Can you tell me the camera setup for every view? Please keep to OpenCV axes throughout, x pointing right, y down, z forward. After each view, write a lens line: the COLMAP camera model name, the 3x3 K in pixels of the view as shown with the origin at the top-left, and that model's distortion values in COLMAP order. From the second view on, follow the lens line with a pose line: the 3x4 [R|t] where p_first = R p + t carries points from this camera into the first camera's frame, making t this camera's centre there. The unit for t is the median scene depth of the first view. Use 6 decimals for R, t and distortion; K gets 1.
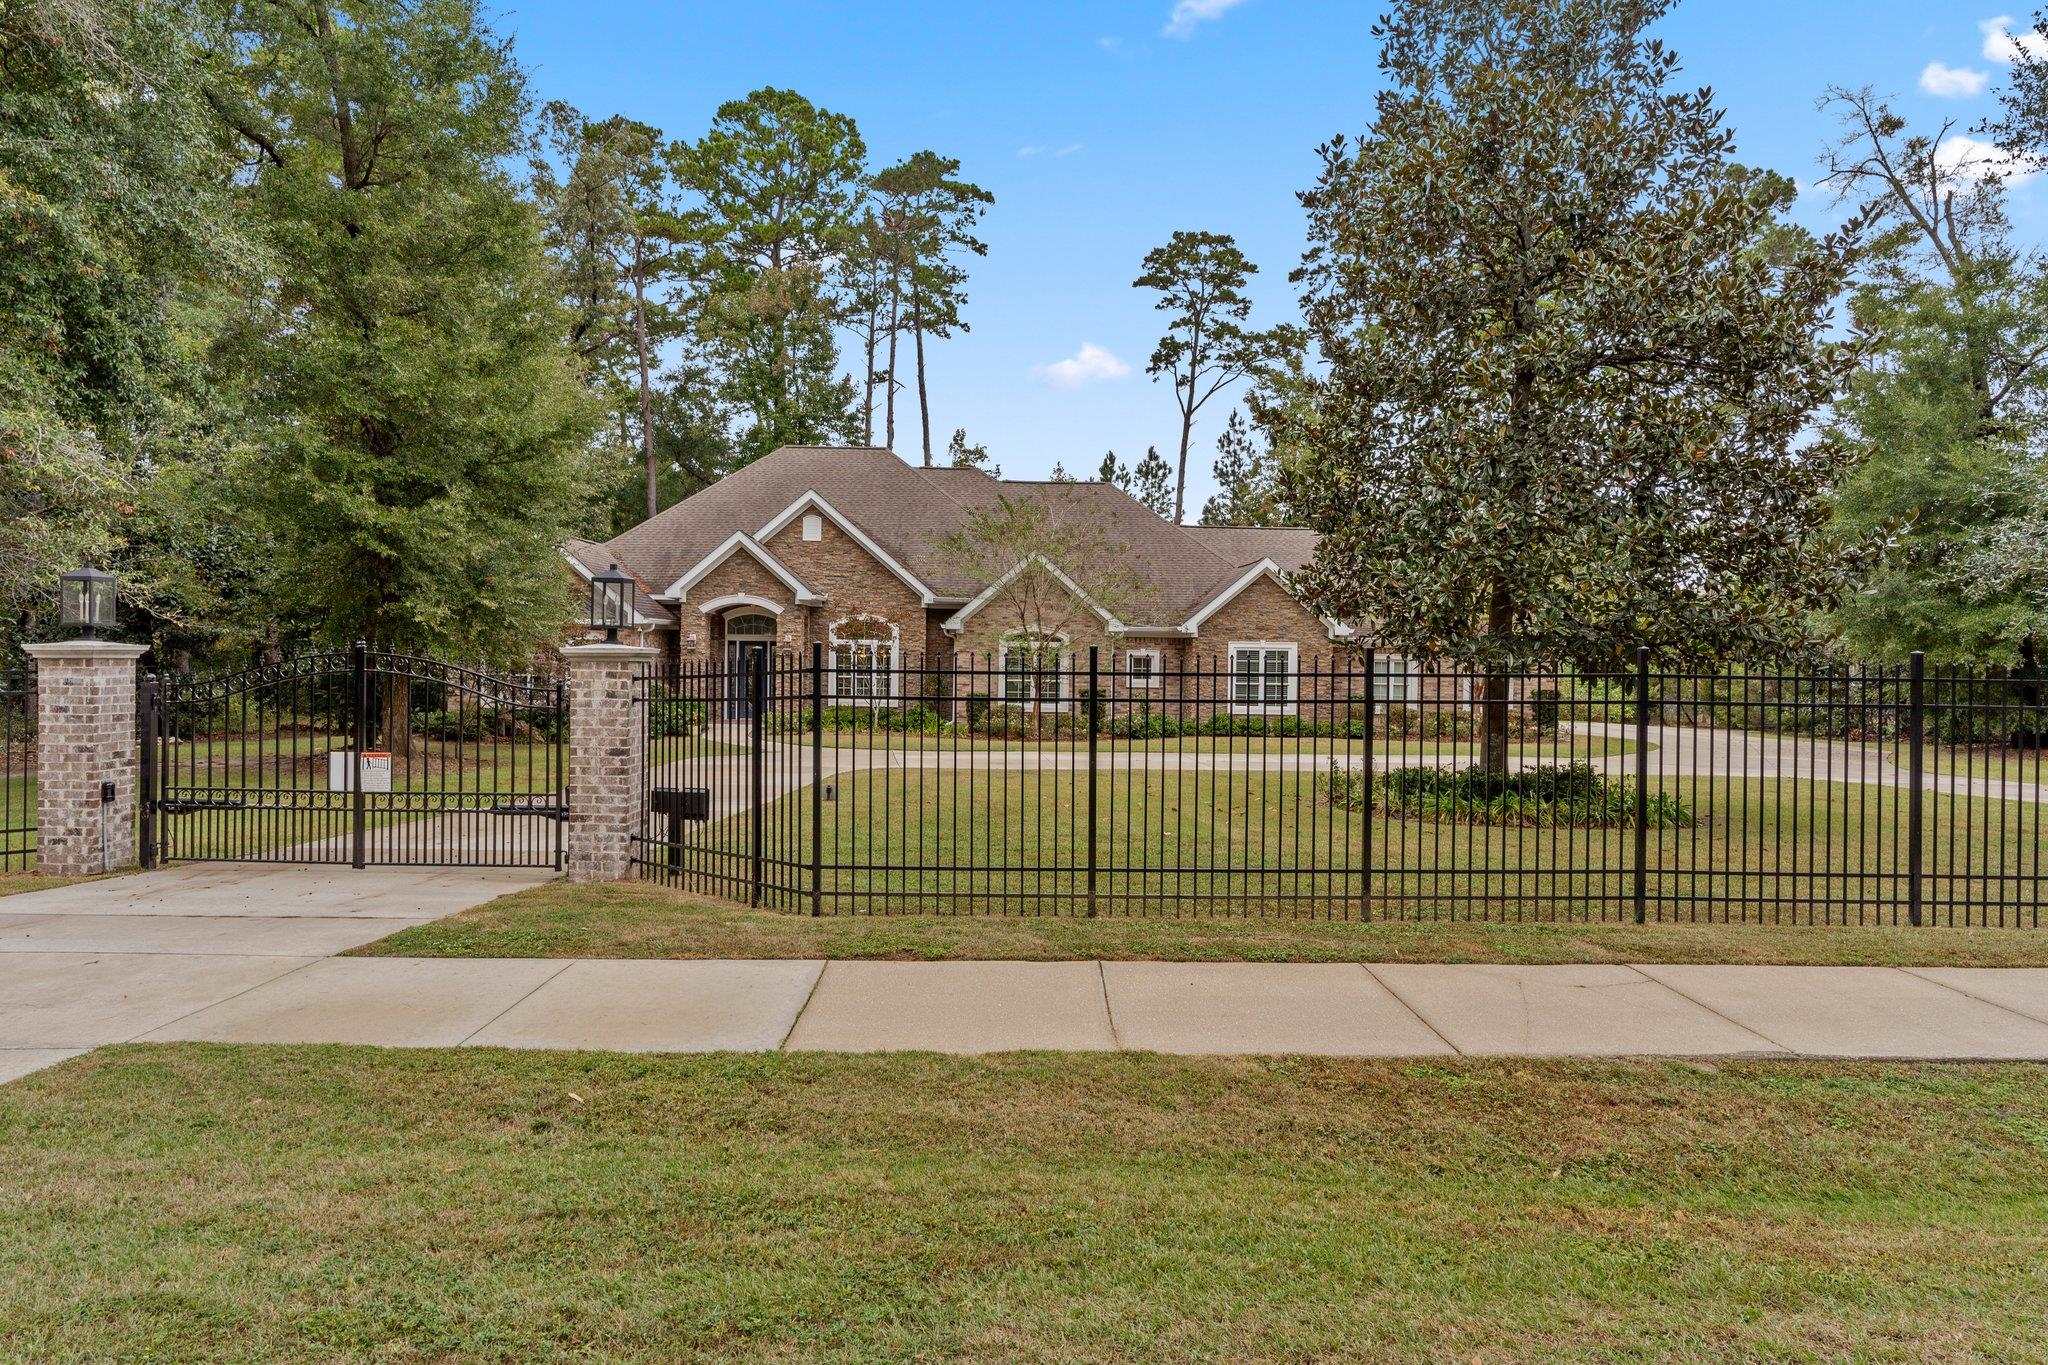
lens RADIAL K [[1232.9, 0, 1025.0], [0, 1232.9, 674.3], [0, 0, 1]] dist [-0.005531, -0.000457]
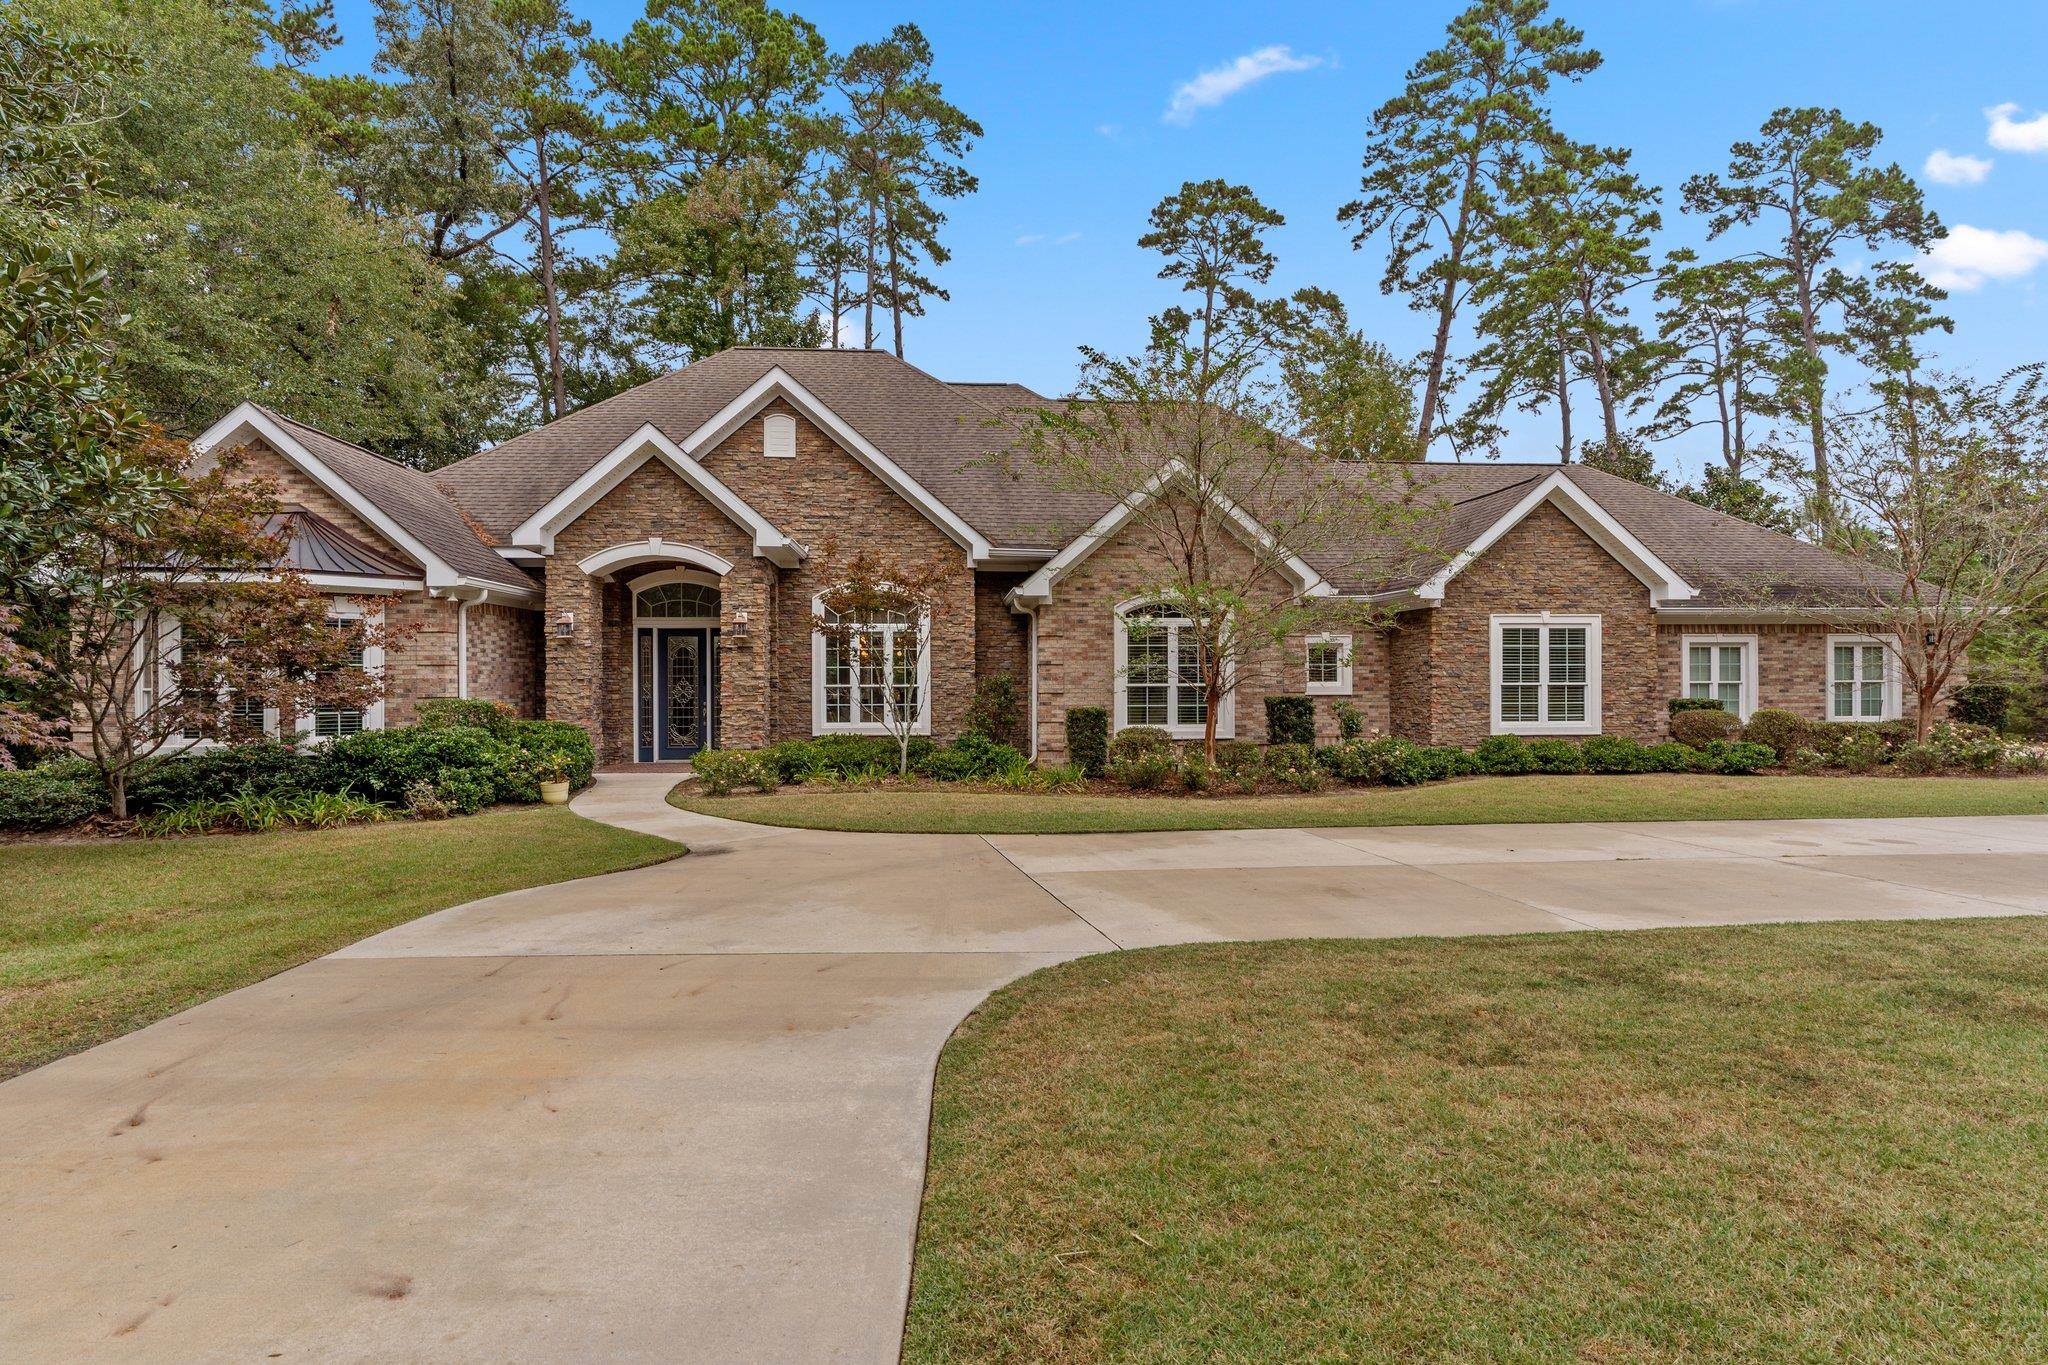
lens RADIAL K [[1080.5, 0, 1024.8], [0, 1080.5, 691.1], [0, 0, 1]] dist [-0.001730, -0.000049]
pose [[0.997867, -0.019269, 0.062363, -0.090622], [0.019731, 0.999782, -0.006793, 0.009530], [-0.062219, 0.008009, 0.998030, 0.478636]]
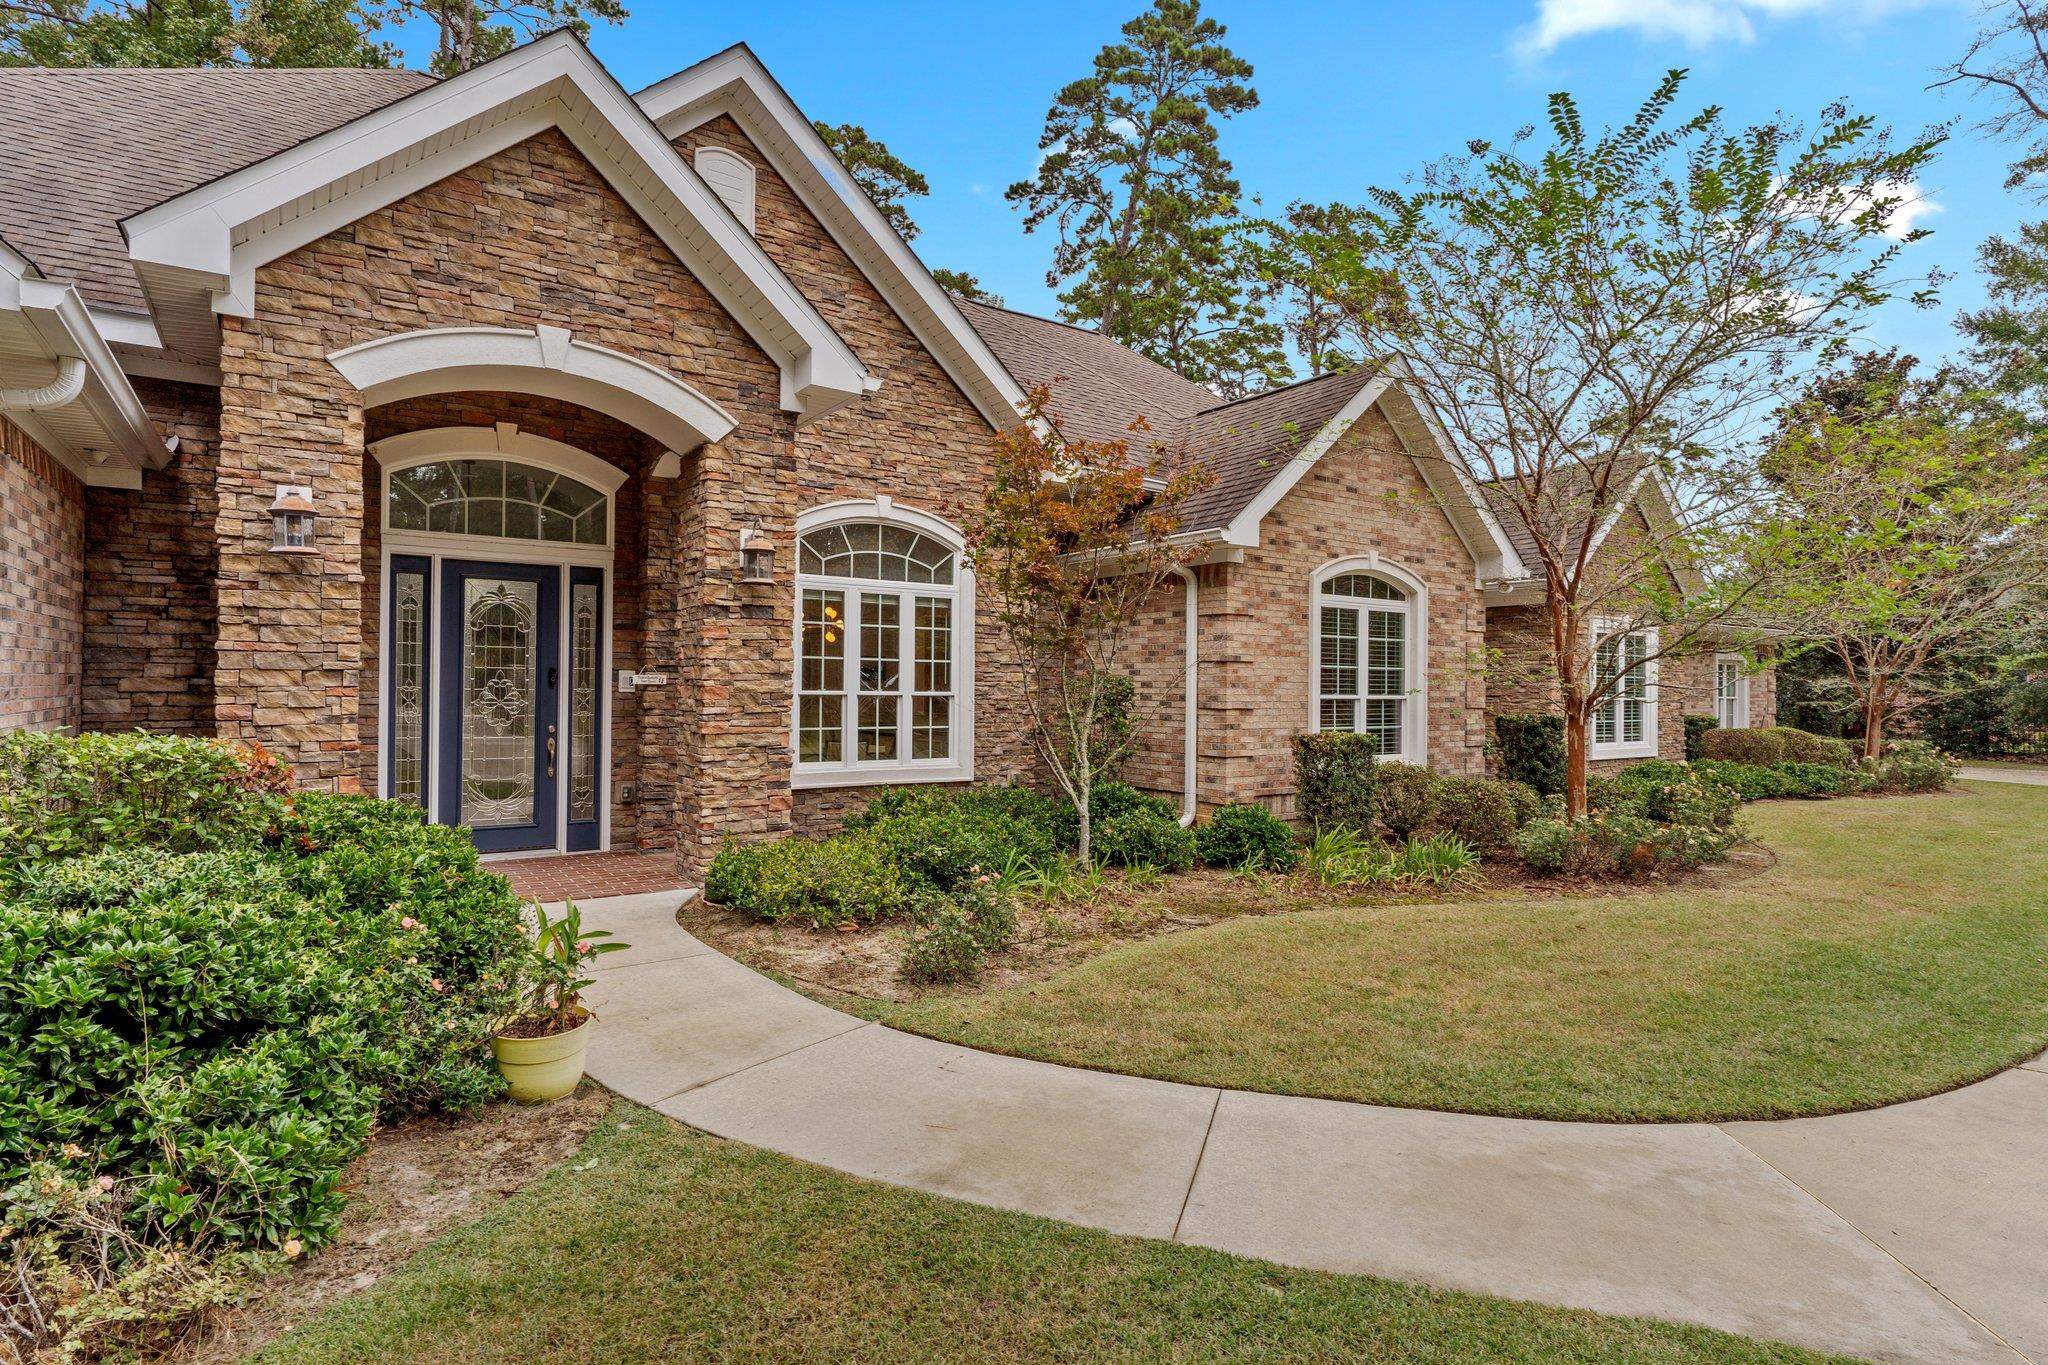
lens RADIAL K [[1044.3, 0, 1035.1], [0, 1044.3, 685.1], [0, 0, 1]] dist [0.002788, -0.000036]
pose [[0.831028, -0.005129, 0.556207, -0.251362], [0.012767, 0.999870, -0.009855, 0.003072], [-0.556084, 0.015291, 0.830985, 0.753232]]
